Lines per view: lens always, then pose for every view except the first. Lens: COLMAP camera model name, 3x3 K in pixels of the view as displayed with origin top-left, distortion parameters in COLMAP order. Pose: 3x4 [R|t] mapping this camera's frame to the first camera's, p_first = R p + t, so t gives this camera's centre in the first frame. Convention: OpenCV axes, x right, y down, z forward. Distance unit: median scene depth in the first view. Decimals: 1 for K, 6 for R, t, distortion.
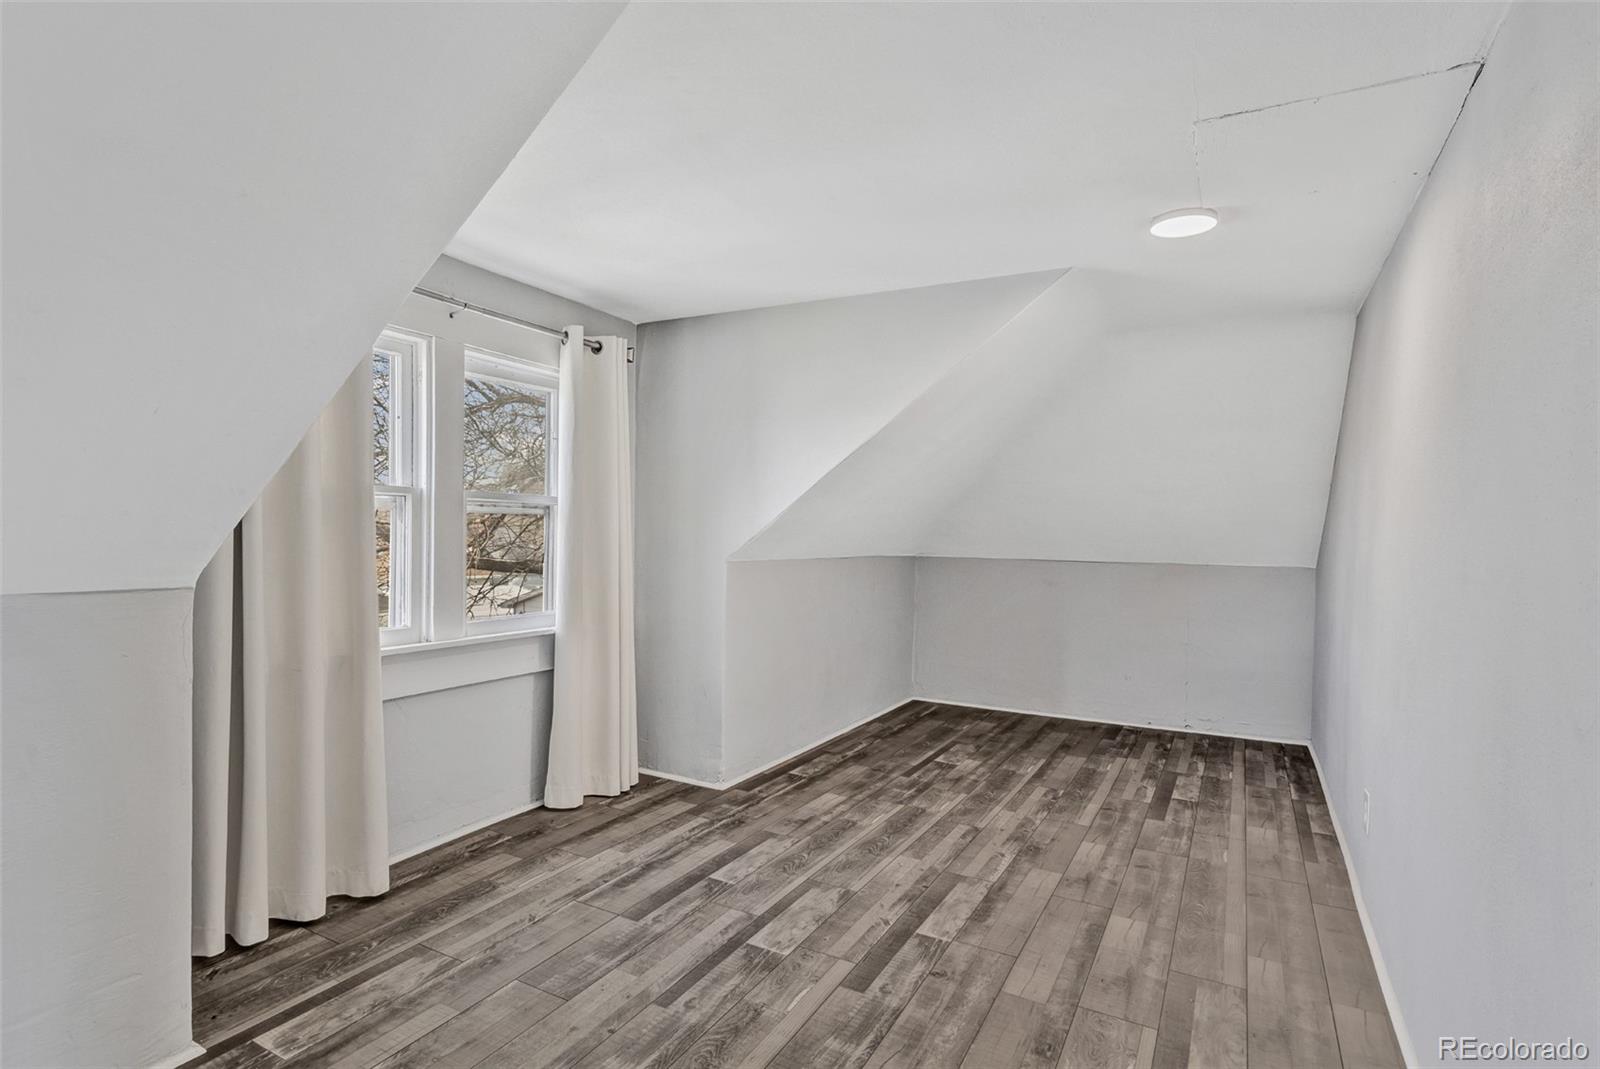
lens RADIAL K [[795.6, 0, 800.4], [0, 795.6, 538.3], [0, 0, 1]] dist [0.005140, 0.000392]
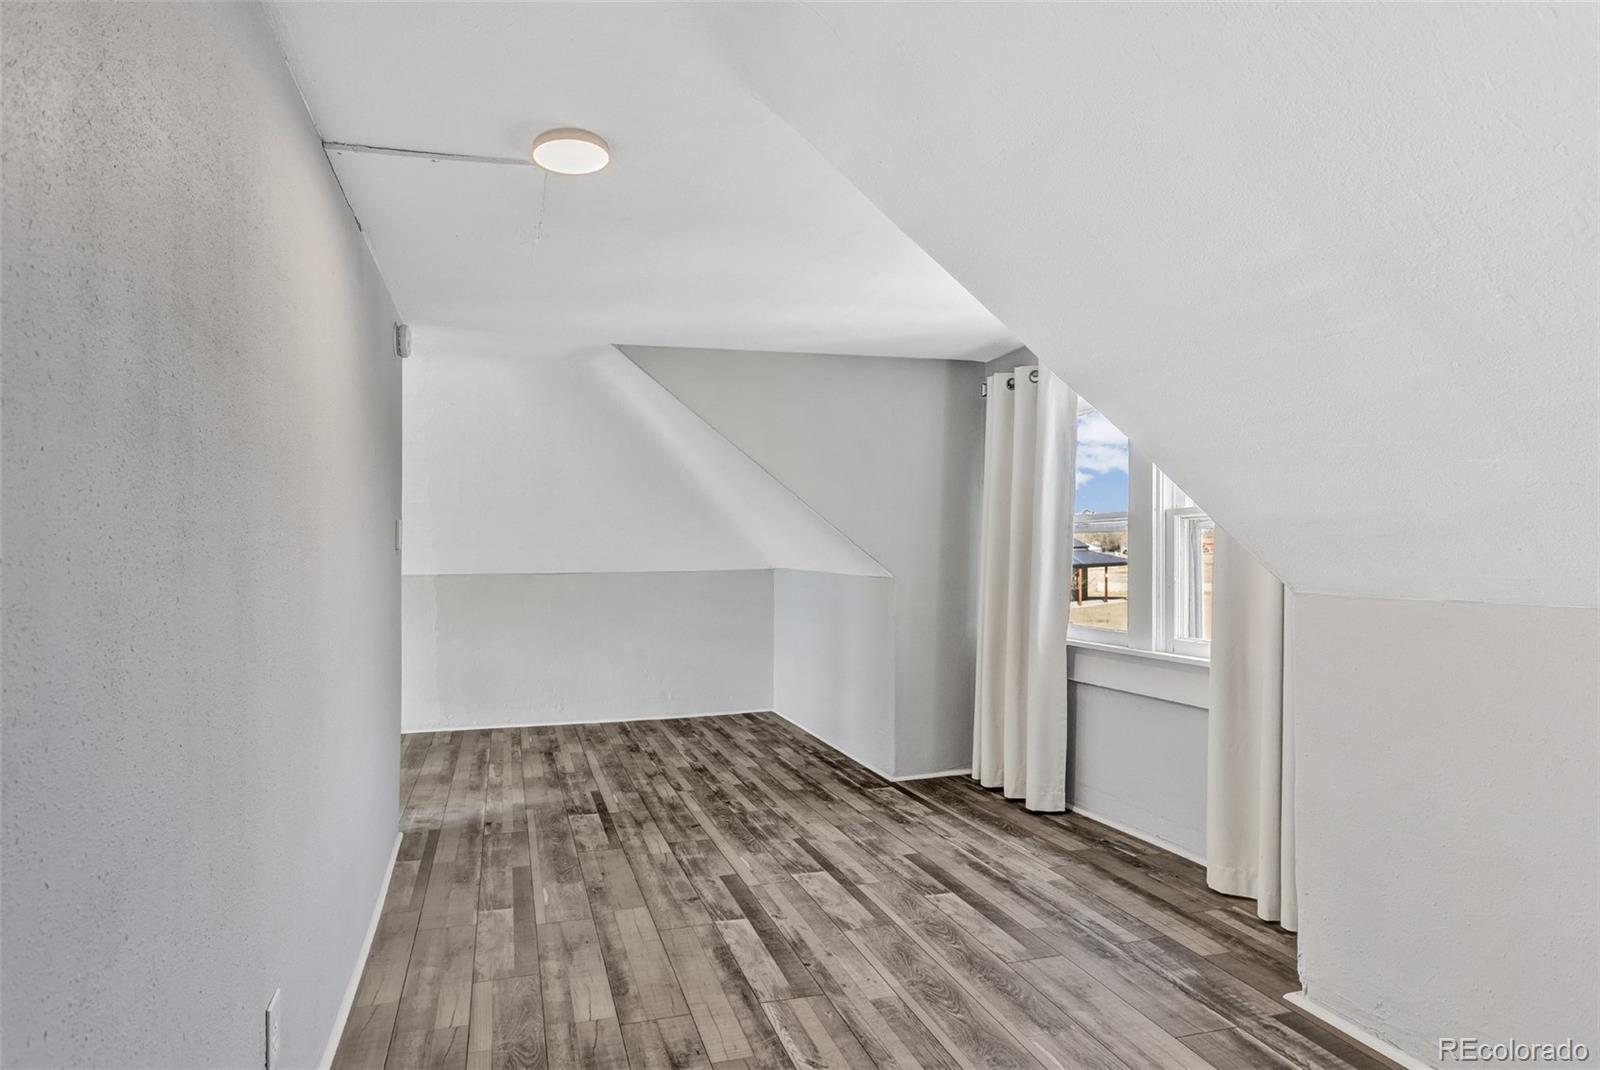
lens RADIAL K [[795.6, 0, 800.5], [0, 795.6, 545.3], [0, 0, 1]] dist [0.005140, 0.000392]
pose [[-0.649587, -0.013446, -0.760168, 0.967706], [-0.000726, 0.999854, -0.017065, -0.021557], [0.760287, -0.010534, -0.649502, 1.801034]]
